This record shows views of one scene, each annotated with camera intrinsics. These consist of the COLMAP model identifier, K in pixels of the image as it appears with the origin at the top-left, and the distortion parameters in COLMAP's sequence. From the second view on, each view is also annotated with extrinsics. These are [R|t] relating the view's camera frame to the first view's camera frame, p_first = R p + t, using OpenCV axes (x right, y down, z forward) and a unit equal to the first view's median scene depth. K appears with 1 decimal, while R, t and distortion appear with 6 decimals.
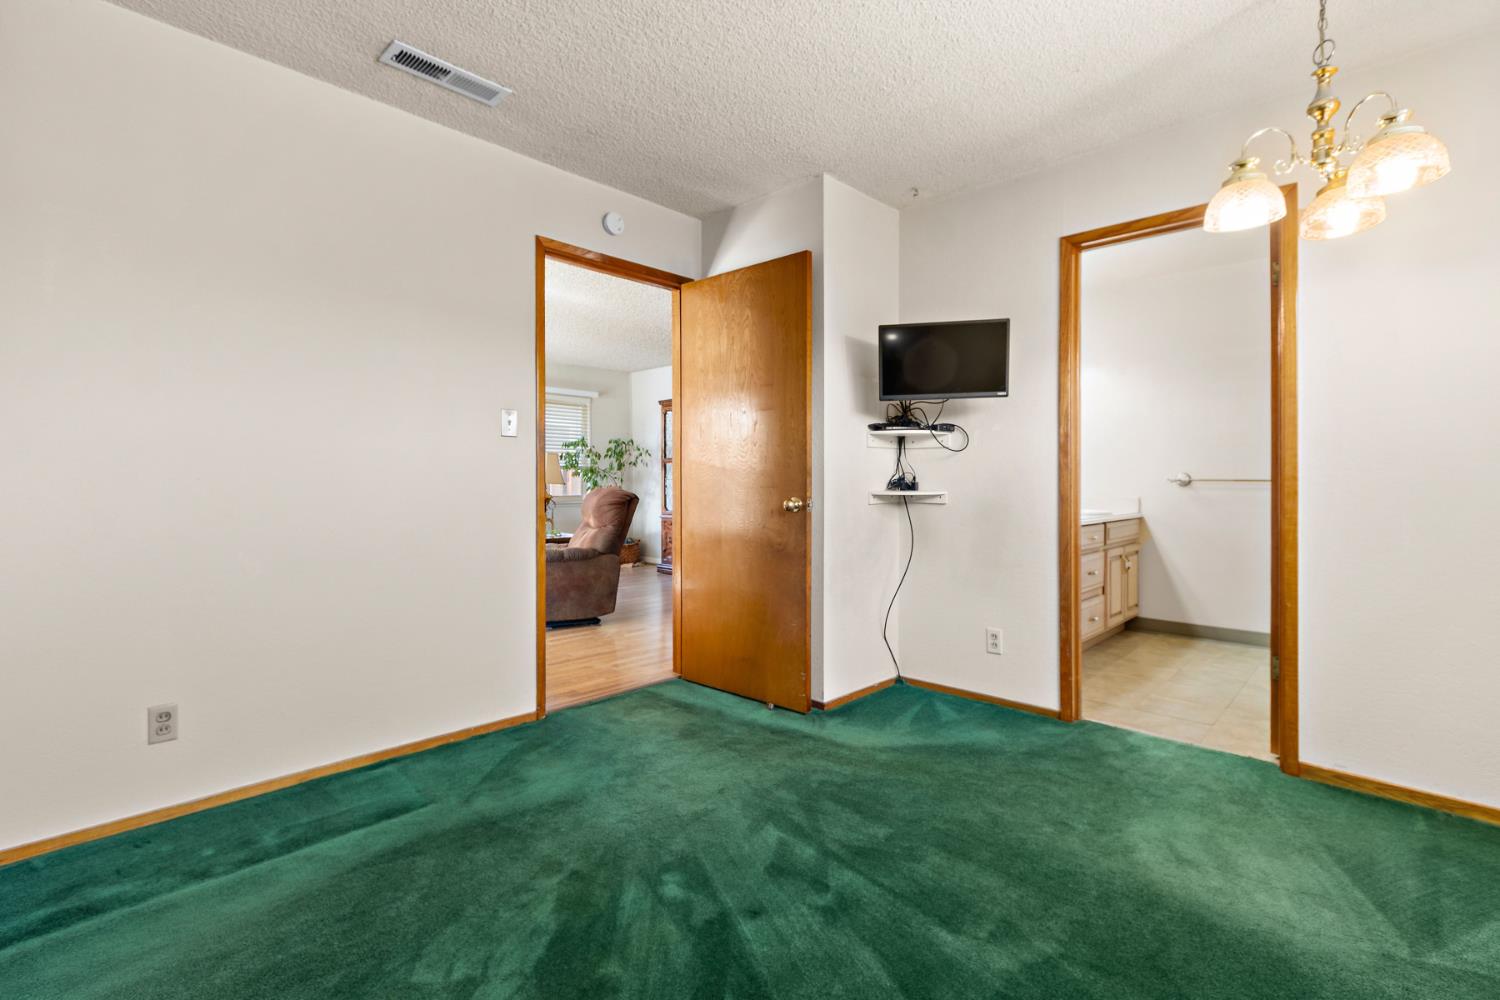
lens RADIAL K [[692.4, 0, 741.0], [0, 692.4, 486.3], [0, 0, 1]] dist [0.002259, -0.000349]
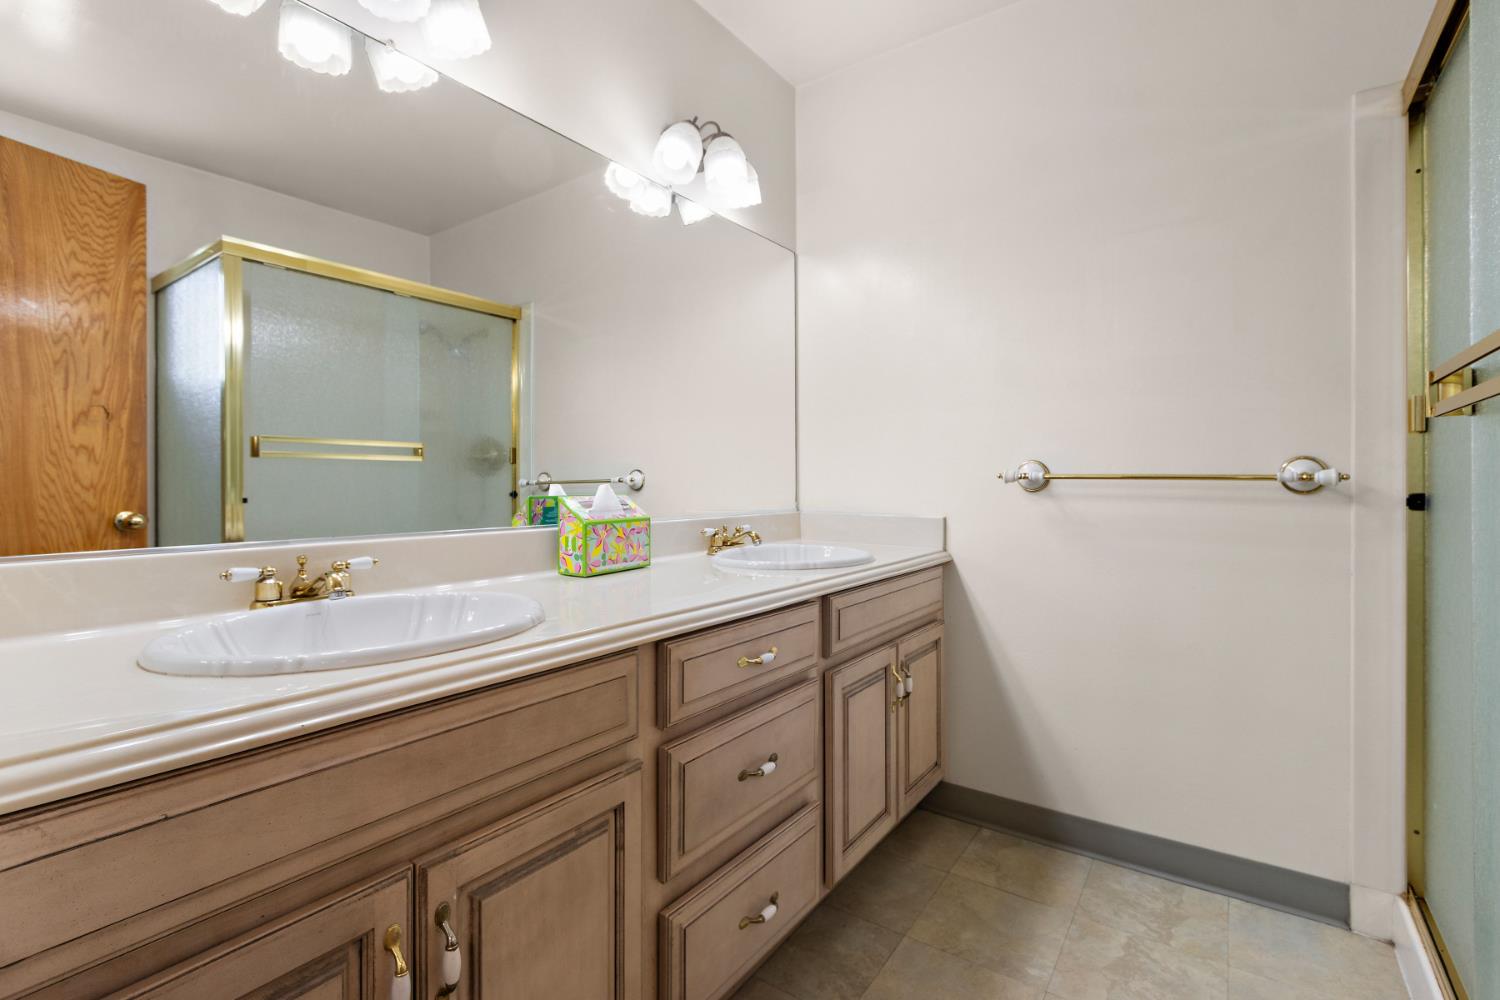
lens RADIAL K [[692.4, 0, 741.0], [0, 692.4, 486.3], [0, 0, 1]] dist [0.002259, -0.000349]
pose [[0.990102, -0.007071, 0.140174, 0.397754], [0.007584, 0.999966, -0.003130, -0.003444], [-0.140148, 0.004162, 0.990122, 0.598443]]
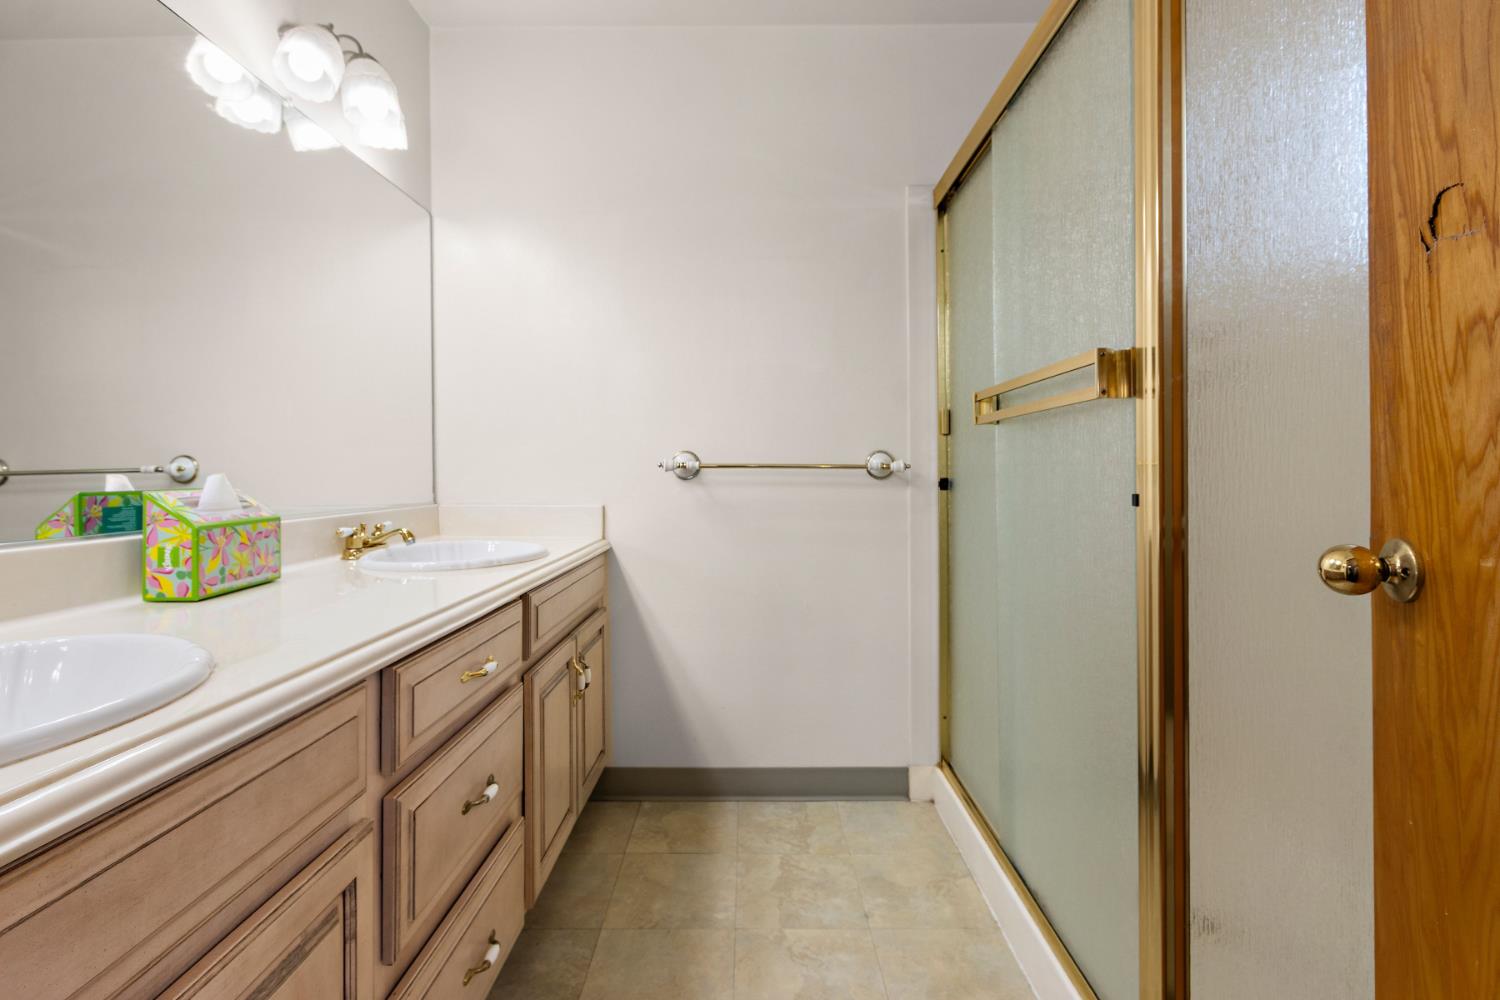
lens RADIAL K [[696.8, 0, 747.0], [0, 696.8, 470.9], [0, 0, 1]] dist [0.002027, -0.000113]
pose [[0.731839, -0.007805, 0.681432, 0.346161], [0.013909, 0.999897, -0.003486, -0.003622], [-0.681335, 0.012029, 0.731873, 0.625932]]
